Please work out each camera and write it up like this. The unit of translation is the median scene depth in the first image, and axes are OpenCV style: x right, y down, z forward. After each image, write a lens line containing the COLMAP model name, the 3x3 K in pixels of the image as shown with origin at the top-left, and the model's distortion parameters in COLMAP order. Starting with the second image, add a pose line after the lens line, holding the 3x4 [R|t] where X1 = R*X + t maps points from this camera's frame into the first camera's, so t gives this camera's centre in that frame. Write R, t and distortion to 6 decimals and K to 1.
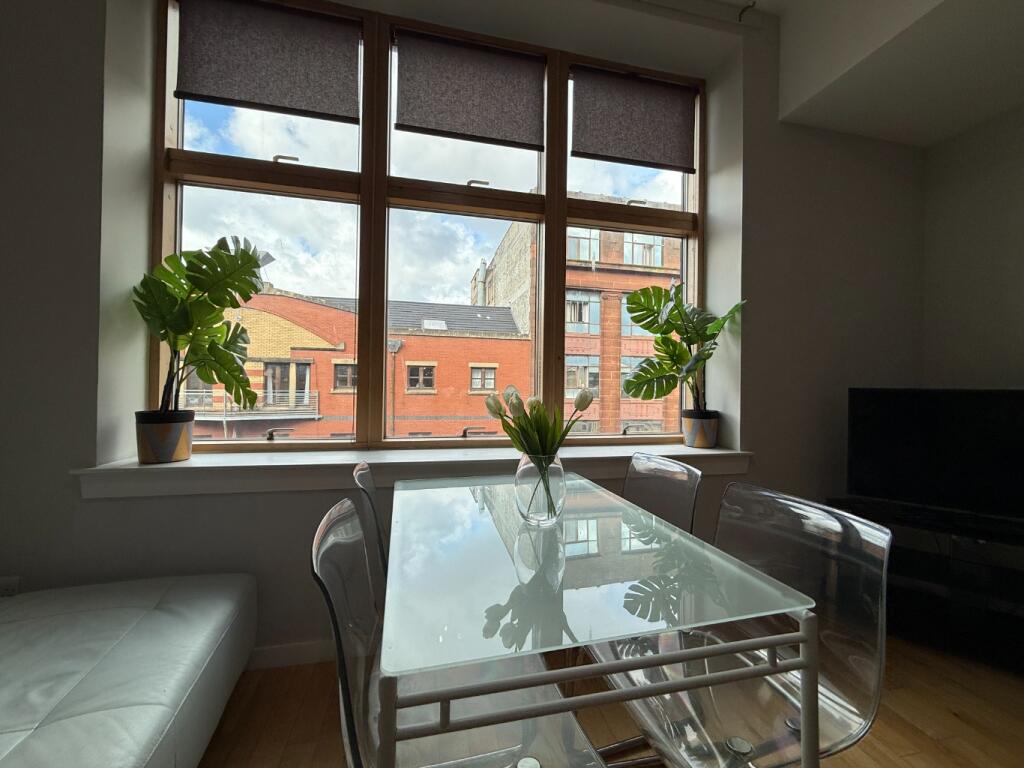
lens RADIAL K [[409.1, 0, 510.6], [0, 409.1, 382.2], [0, 0, 1]] dist [-0.000552, -0.000109]
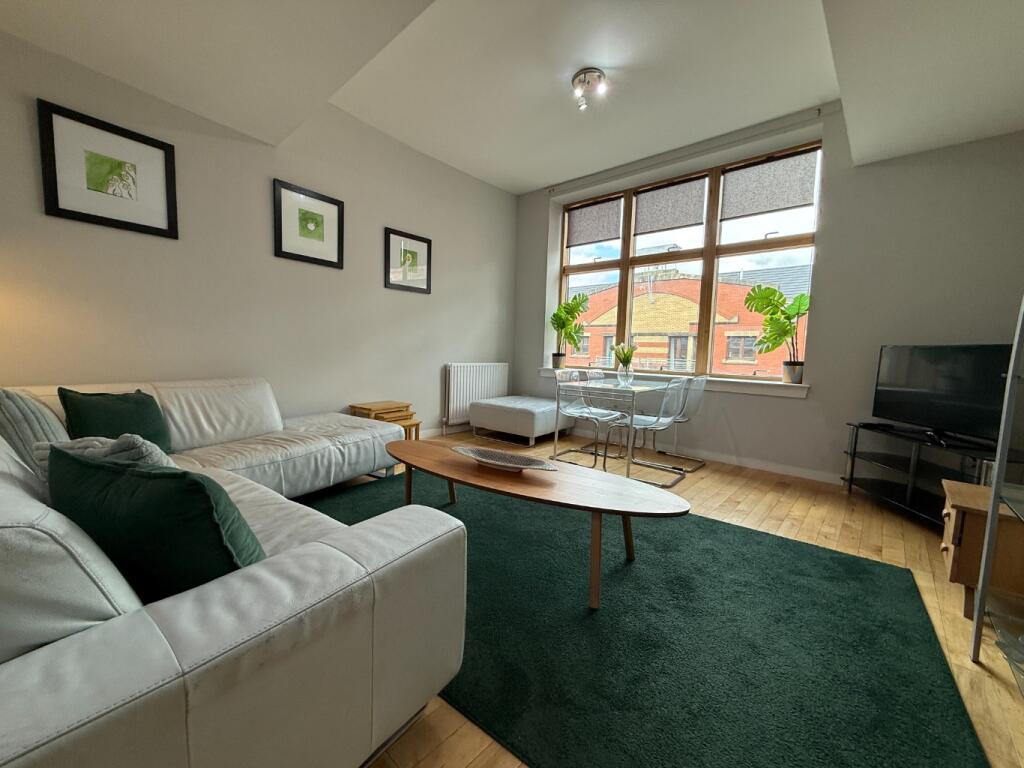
lens RADIAL K [[409.1, 0, 510.6], [0, 409.1, 382.2], [0, 0, 1]] dist [-0.000552, -0.000109]
pose [[0.578331, 0.067940, -0.812968, 1.242662], [-0.013958, 0.997204, 0.073407, 0.053400], [0.815683, -0.031107, 0.577663, -0.937993]]
